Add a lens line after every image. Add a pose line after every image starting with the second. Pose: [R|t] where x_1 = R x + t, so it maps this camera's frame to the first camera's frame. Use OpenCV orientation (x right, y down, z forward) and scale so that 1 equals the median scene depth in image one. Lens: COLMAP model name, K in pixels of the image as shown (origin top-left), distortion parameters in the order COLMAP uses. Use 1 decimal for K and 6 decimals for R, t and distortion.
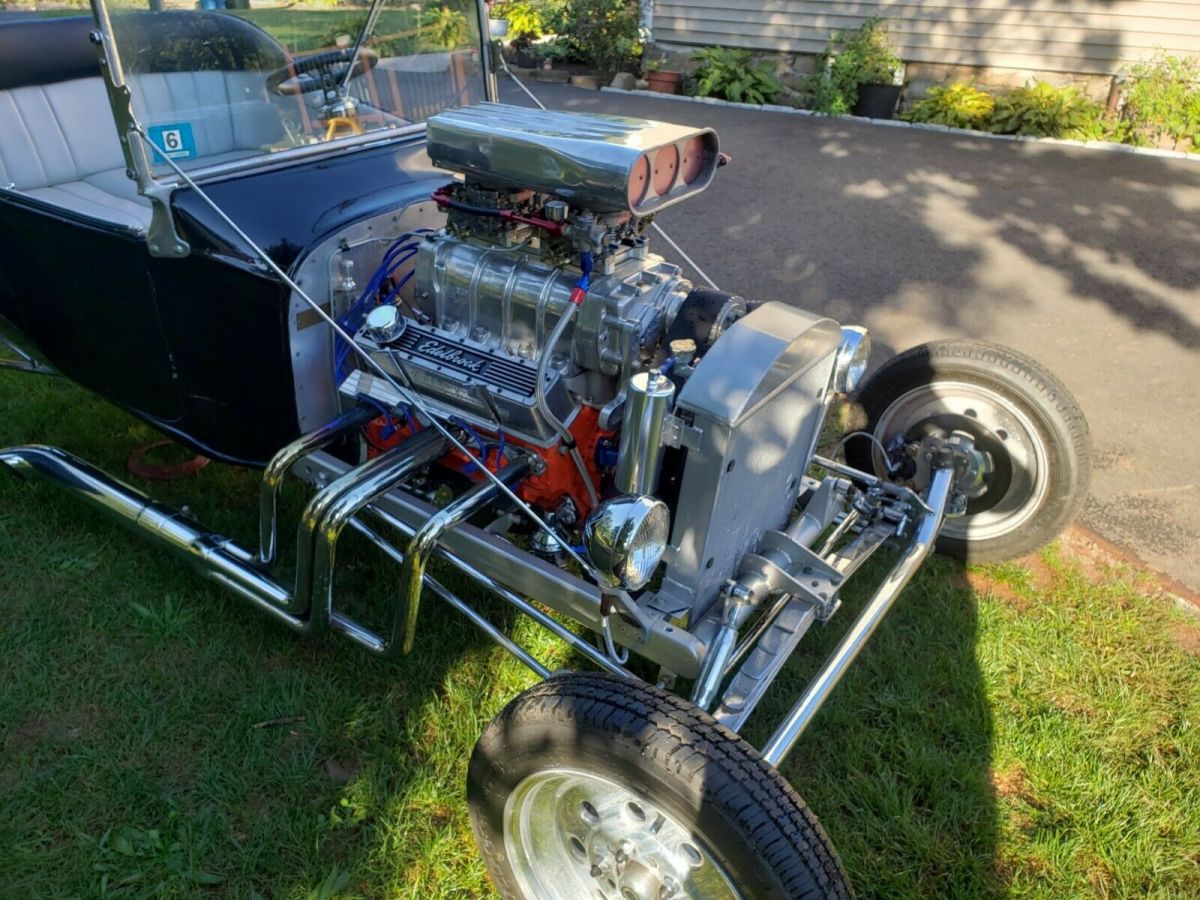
lens RADIAL K [[950.3, 0, 607.7], [0, 950.3, 433.1], [0, 0, 1]] dist [0.062351, 0.000132]
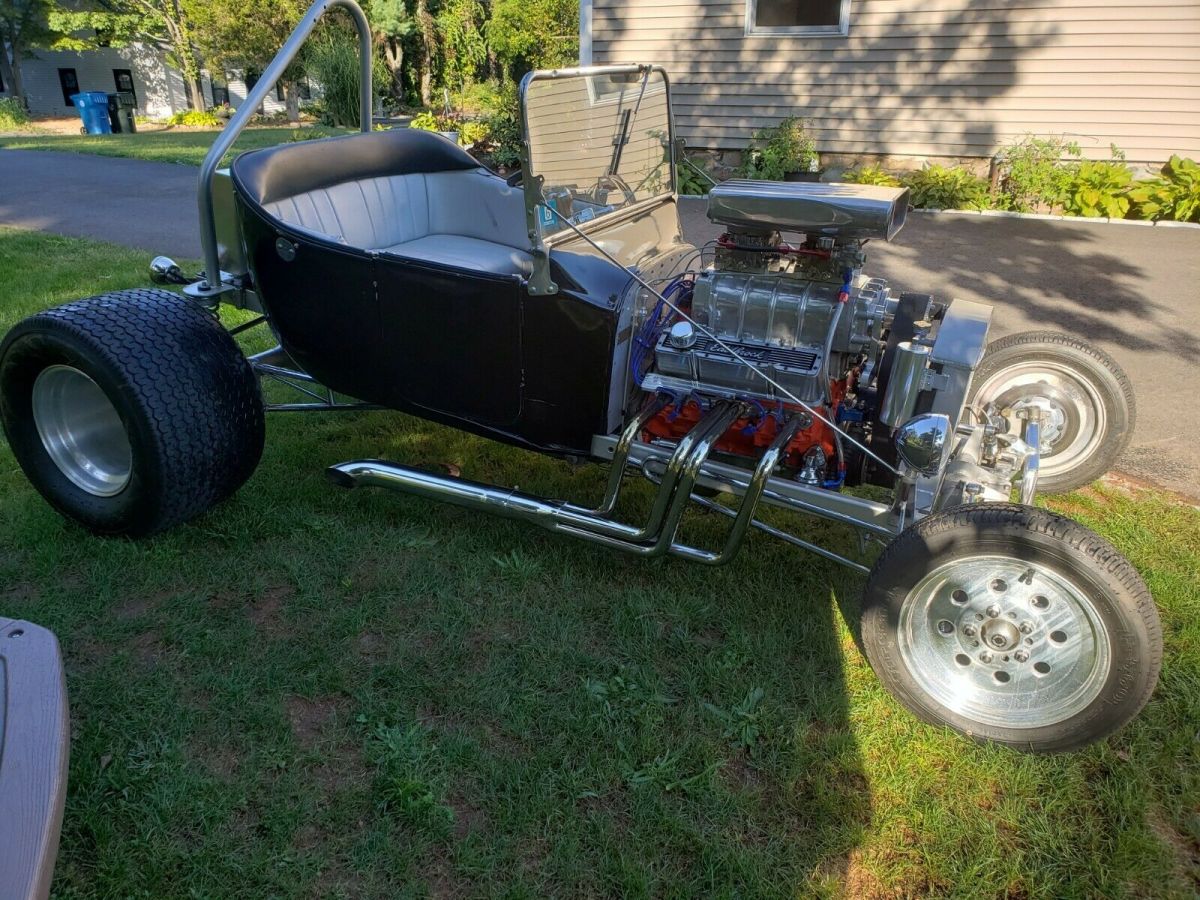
lens RADIAL K [[952.3, 0, 600.0], [0, 952.3, 450.0], [0, 0, 1]] dist [0.055583, -0.005012]
pose [[0.988439, -0.081727, 0.127711, -0.148886], [0.091891, 0.992878, -0.075830, 0.040875], [-0.120604, 0.086688, 0.988908, -0.098770]]
